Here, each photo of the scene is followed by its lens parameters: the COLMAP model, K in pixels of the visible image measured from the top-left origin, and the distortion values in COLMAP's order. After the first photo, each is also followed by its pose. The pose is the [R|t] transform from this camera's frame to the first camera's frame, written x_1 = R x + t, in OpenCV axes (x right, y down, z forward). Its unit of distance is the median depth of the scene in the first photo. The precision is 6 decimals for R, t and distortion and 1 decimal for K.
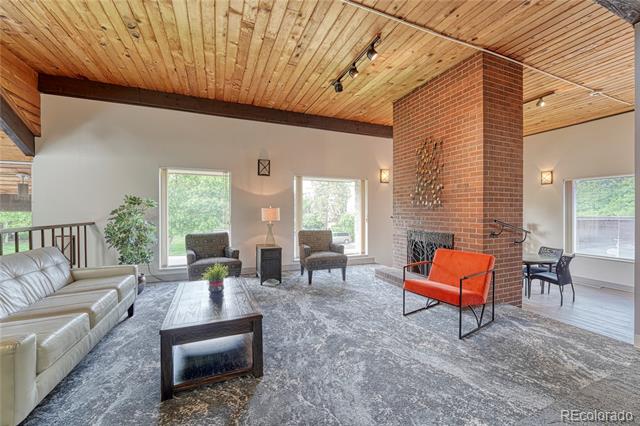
lens RADIAL K [[258.0, 0, 322.7], [0, 258.0, 213.7], [0, 0, 1]] dist [-0.007916, 0.000733]
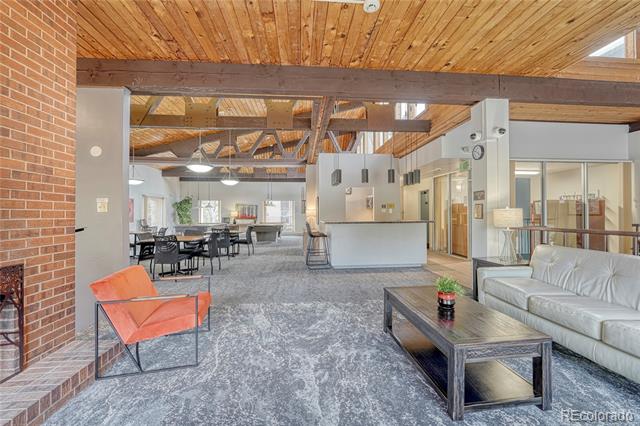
lens RADIAL K [[258.0, 0, 321.7], [0, 258.0, 212.7], [0, 0, 1]] dist [-0.007916, 0.000733]
pose [[-0.952909, 0.007276, 0.303169, -0.253158], [0.007465, 0.999972, -0.000536, -0.016806], [-0.303165, 0.001752, -0.952937, 1.822736]]
